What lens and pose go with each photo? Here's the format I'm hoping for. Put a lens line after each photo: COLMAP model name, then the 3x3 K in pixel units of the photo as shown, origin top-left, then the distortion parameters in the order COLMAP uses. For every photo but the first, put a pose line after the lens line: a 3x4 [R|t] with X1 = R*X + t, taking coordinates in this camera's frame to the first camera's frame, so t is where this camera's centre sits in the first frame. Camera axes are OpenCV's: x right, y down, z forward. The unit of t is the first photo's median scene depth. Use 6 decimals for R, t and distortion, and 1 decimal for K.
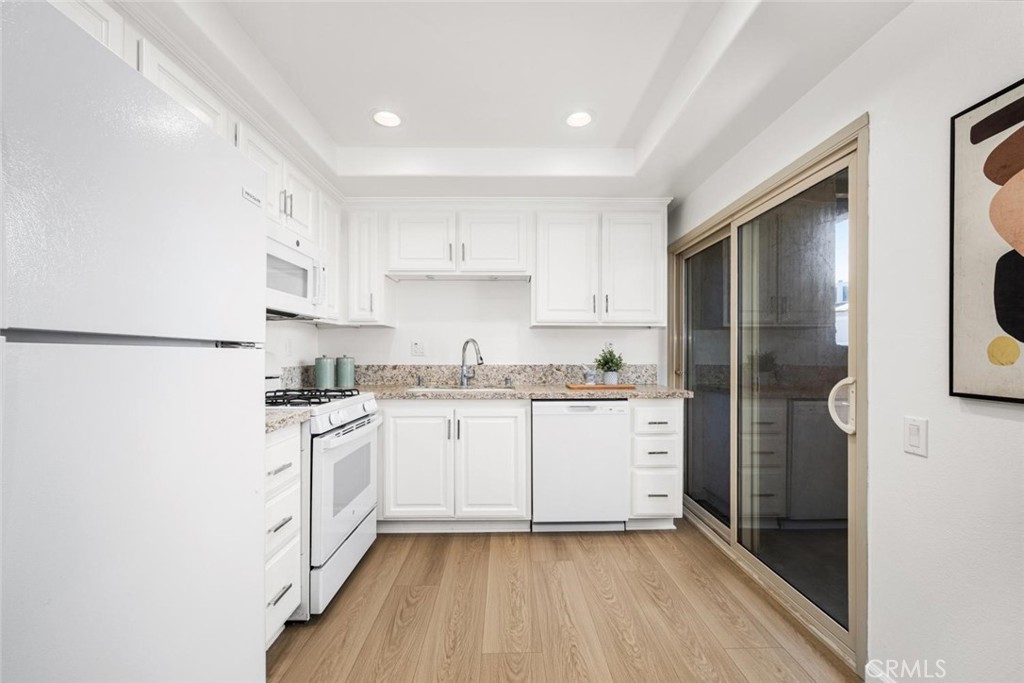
lens RADIAL K [[407.7, 0, 511.4], [0, 407.7, 351.7], [0, 0, 1]] dist [0.000440, -0.000082]
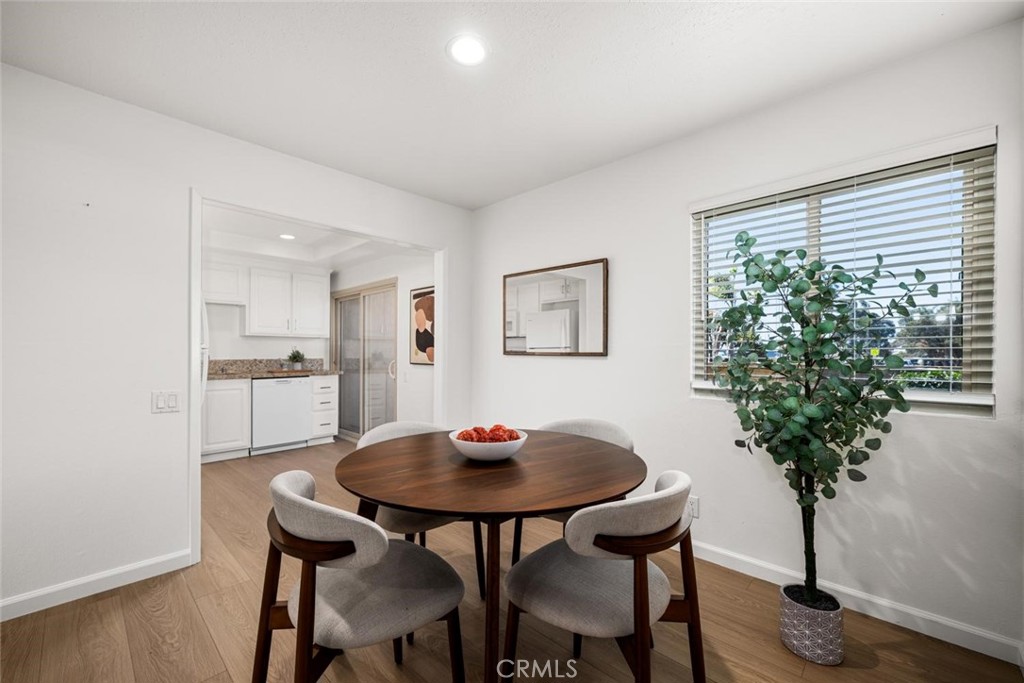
lens RADIAL K [[407.7, 0, 511.4], [0, 407.7, 351.7], [0, 0, 1]] dist [0.000440, -0.000082]
pose [[0.694266, 0.000389, 0.719719, -0.420458], [-0.004826, 0.999980, 0.004115, -0.010838], [-0.719703, -0.006331, 0.694254, -0.980049]]
